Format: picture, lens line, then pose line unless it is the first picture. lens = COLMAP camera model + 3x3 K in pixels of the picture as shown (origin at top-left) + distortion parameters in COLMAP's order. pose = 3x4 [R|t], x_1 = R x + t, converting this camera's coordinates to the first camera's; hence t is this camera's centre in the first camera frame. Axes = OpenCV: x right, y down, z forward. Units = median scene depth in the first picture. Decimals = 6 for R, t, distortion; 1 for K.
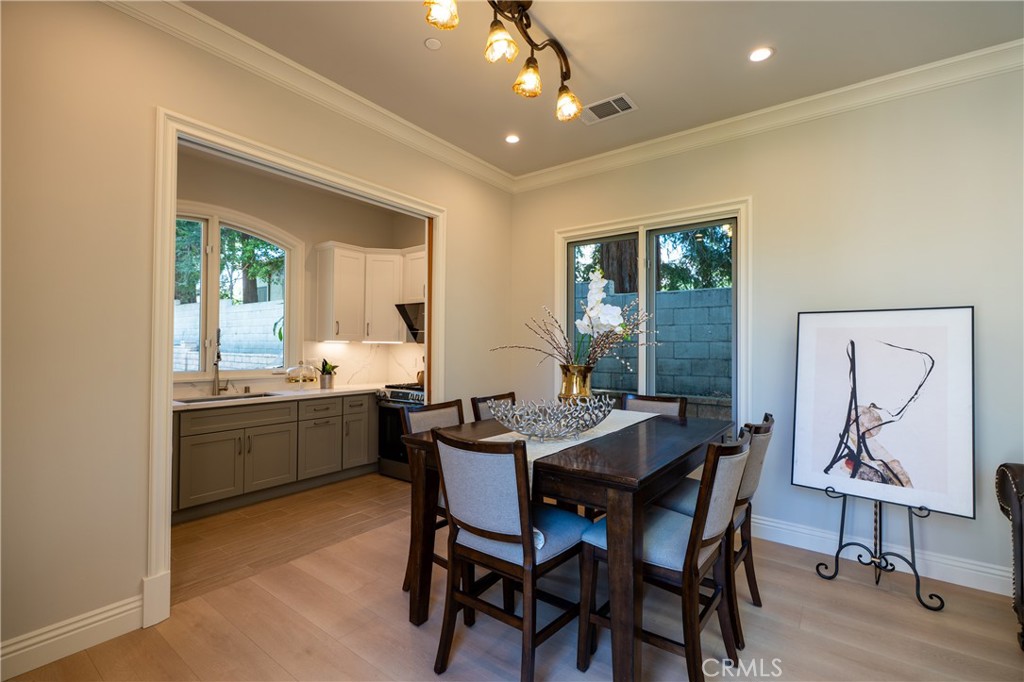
lens RADIAL K [[455.6, 0, 511.9], [0, 455.6, 340.7], [0, 0, 1]] dist [0.001130, 0.000721]
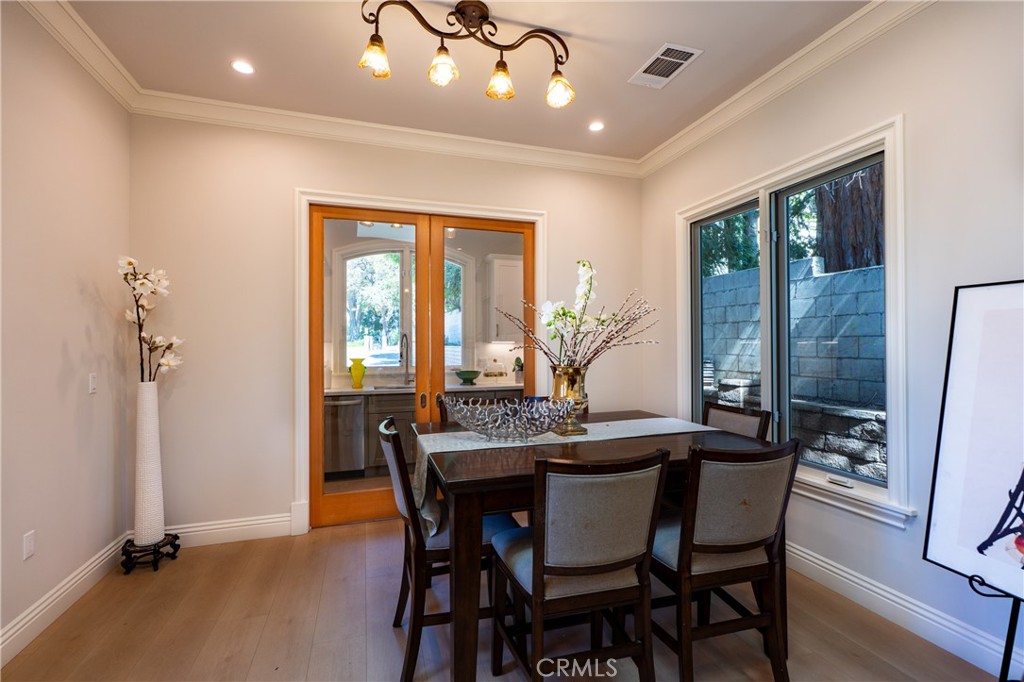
lens RADIAL K [[455.6, 0, 509.1], [0, 455.6, 341.2], [0, 0, 1]] dist [0.001130, 0.000721]
pose [[0.814980, -0.016434, -0.579256, 0.367971], [0.019656, 0.999807, -0.000710, 0.000577], [0.579155, -0.010808, 0.815146, 0.105799]]
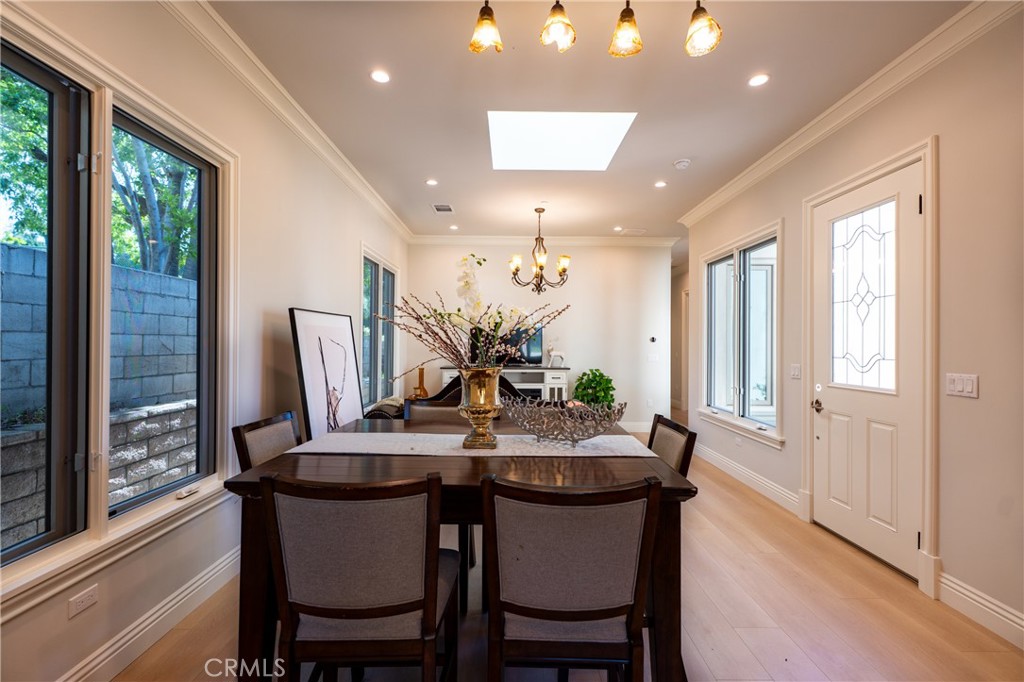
lens RADIAL K [[455.6, 0, 519.7], [0, 455.6, 342.5], [0, 0, 1]] dist [0.001130, 0.000721]
pose [[-0.617263, -0.008023, 0.786716, -0.349269], [-0.022446, 0.999721, -0.007417, 0.007887], [-0.786437, -0.022237, -0.617270, 0.920419]]
